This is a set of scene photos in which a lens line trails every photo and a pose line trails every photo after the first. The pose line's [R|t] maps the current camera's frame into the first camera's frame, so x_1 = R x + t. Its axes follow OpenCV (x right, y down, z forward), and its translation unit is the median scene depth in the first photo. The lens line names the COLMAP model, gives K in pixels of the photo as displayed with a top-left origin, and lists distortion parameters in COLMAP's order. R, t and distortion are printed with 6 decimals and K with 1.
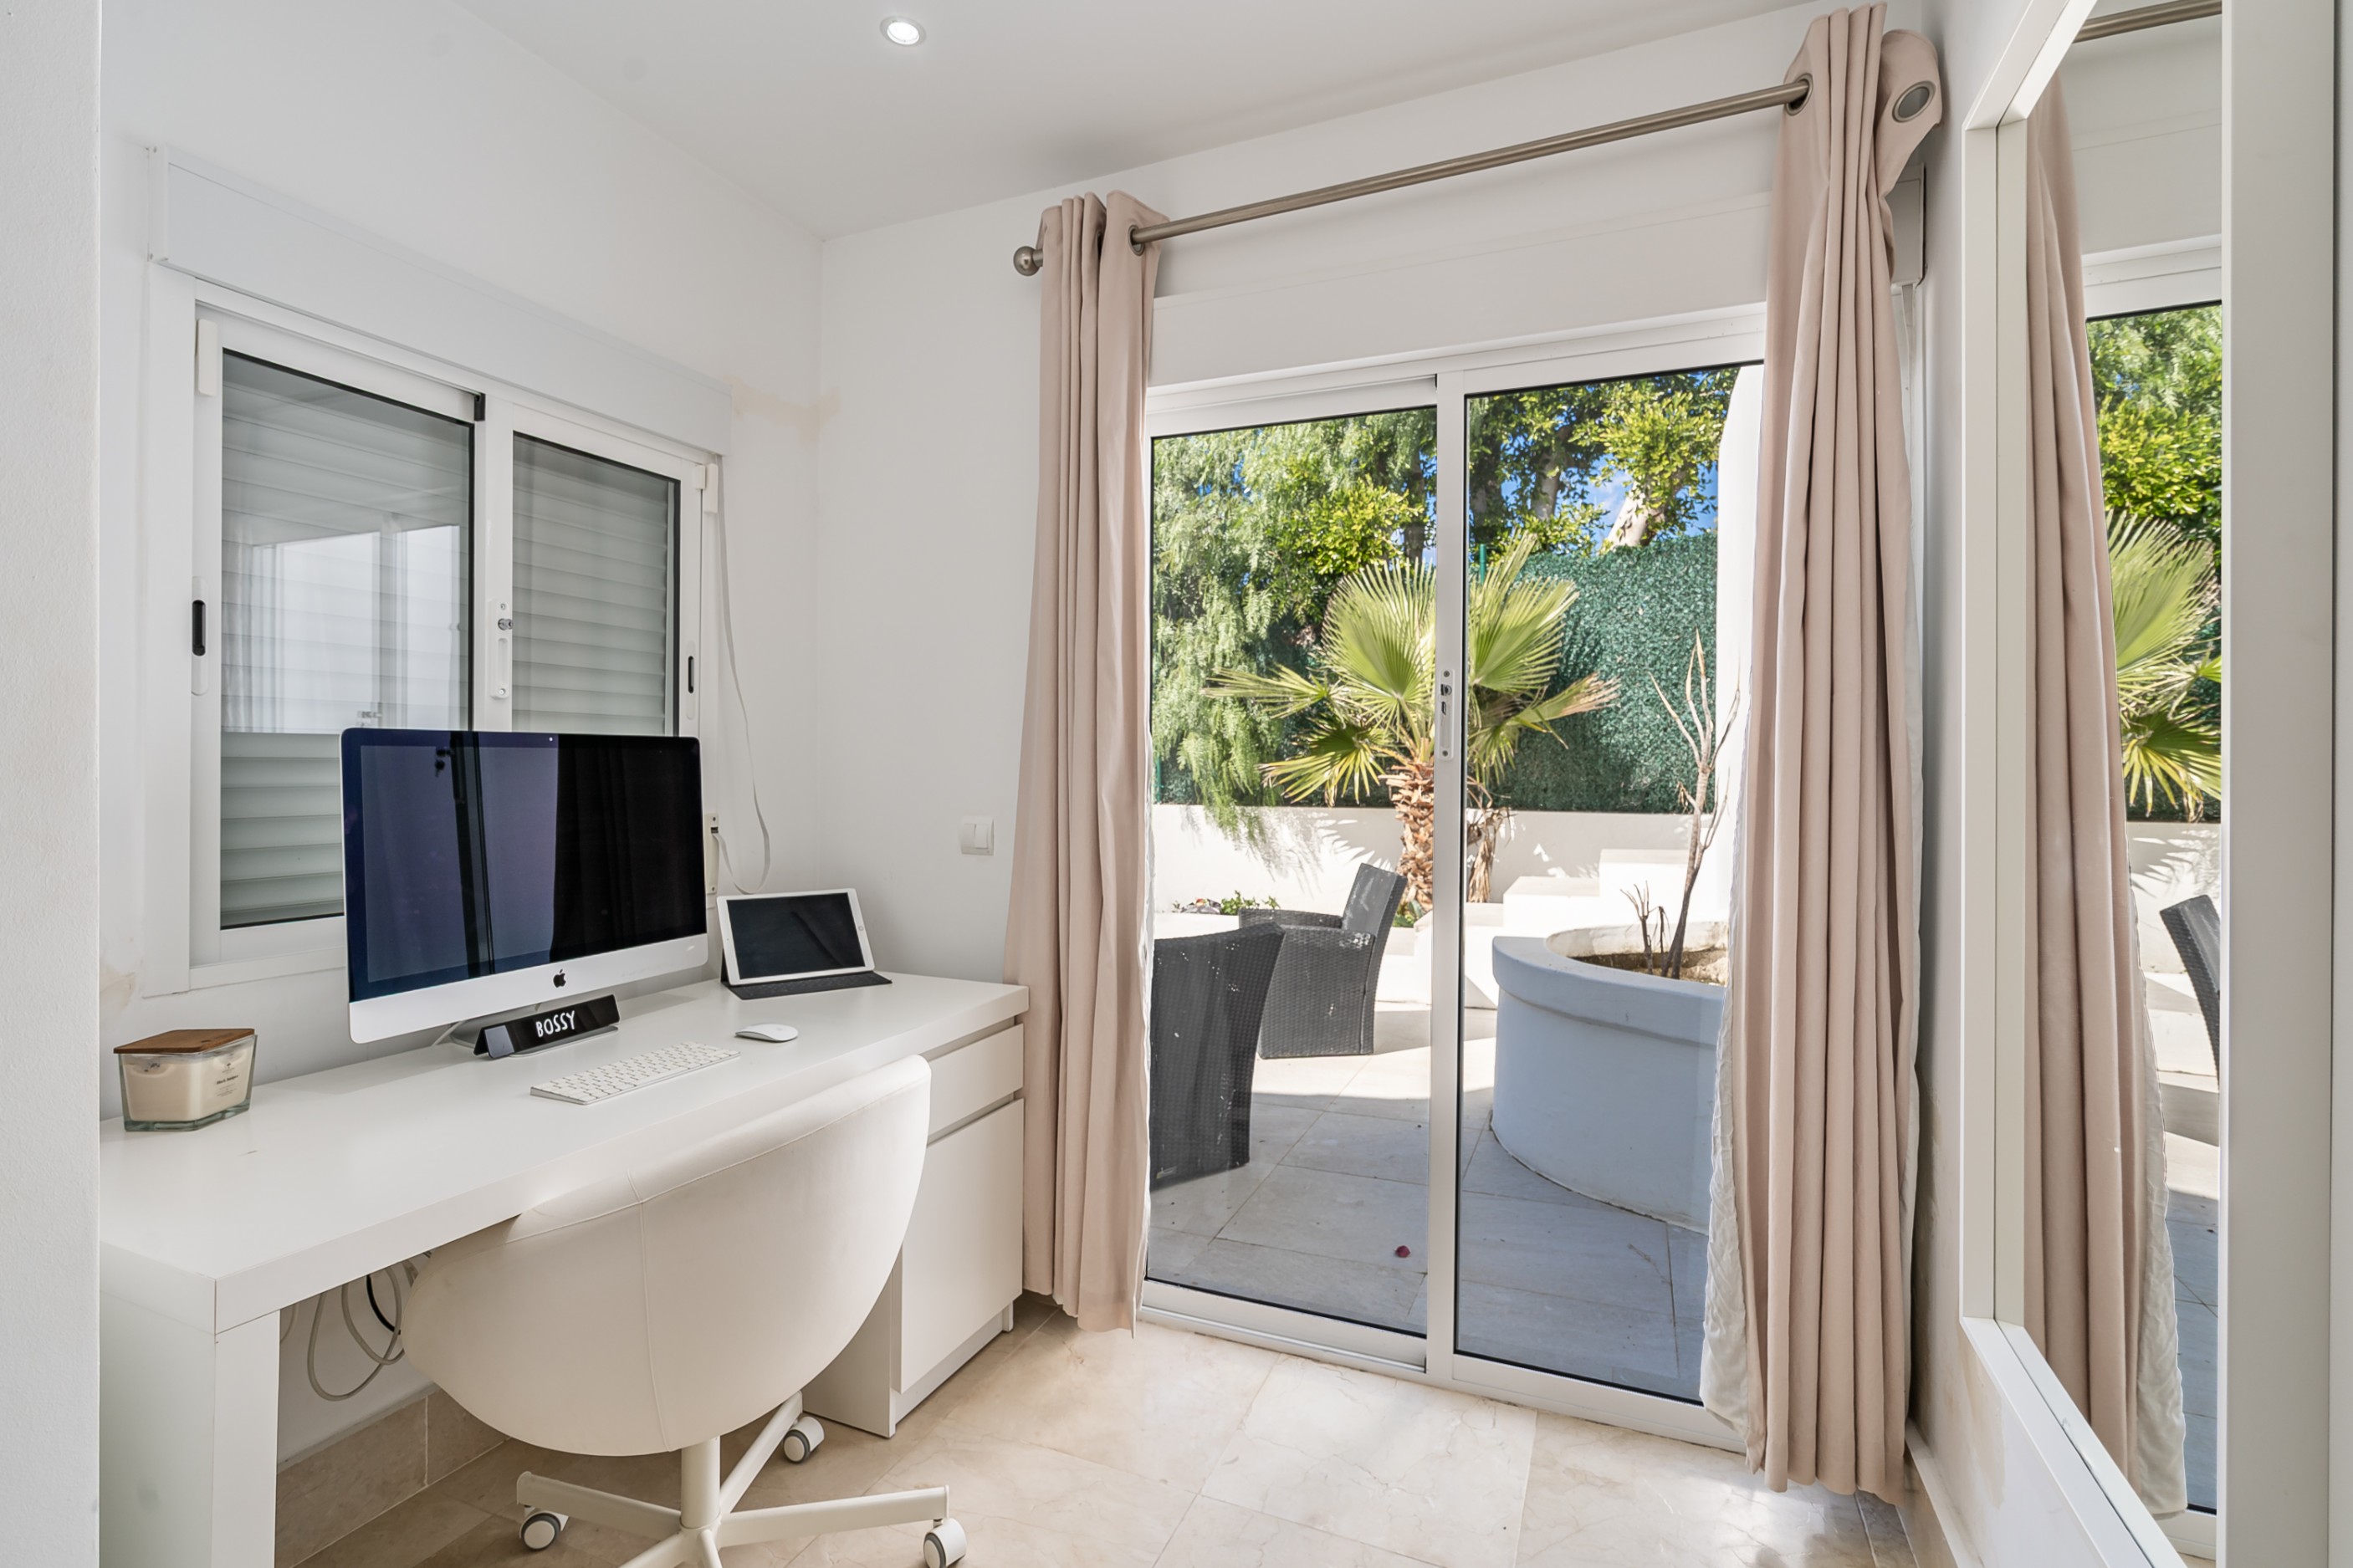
lens RADIAL K [[1070.8, 0, 1177.0], [0, 1070.8, 777.3], [0, 0, 1]] dist [-0.002776, 0.000174]
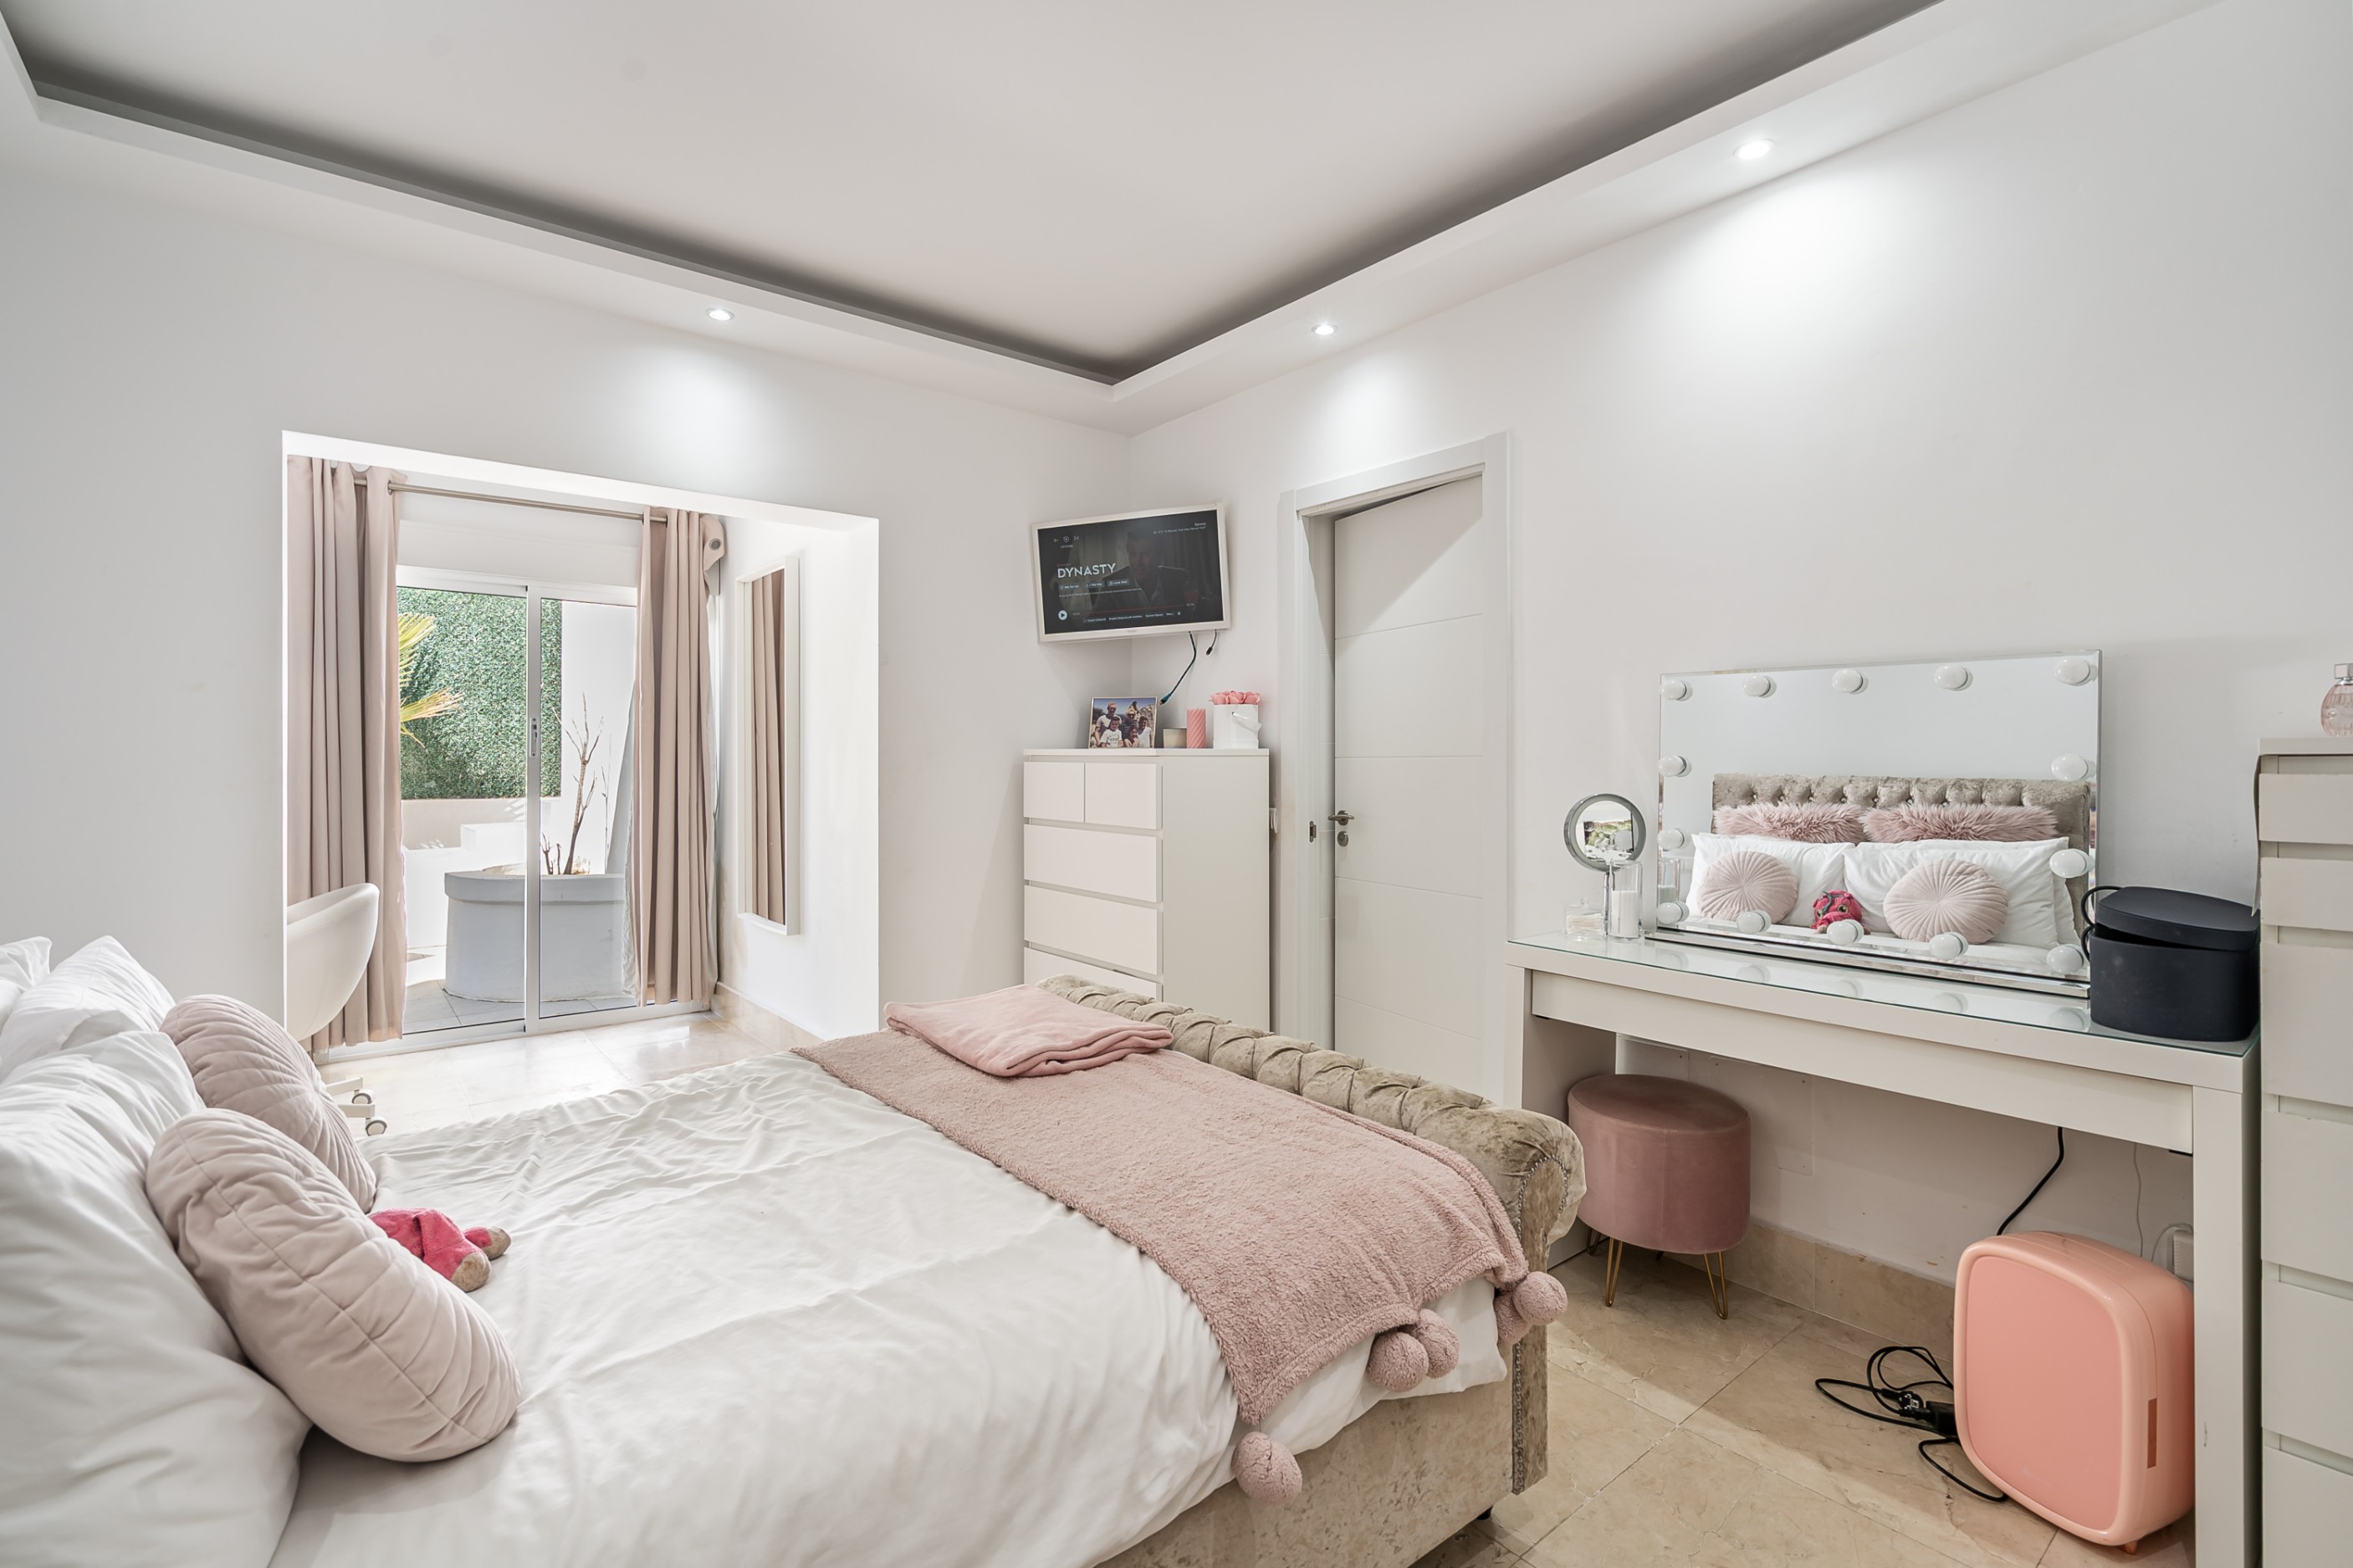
lens RADIAL K [[1070.8, 0, 1177.0], [0, 1070.8, 777.3], [0, 0, 1]] dist [-0.002776, 0.000174]
pose [[0.477733, -0.014252, 0.878389, -0.291513], [0.005997, 0.999898, 0.012961, -0.003106], [-0.878485, -0.000924, 0.477770, -0.342353]]
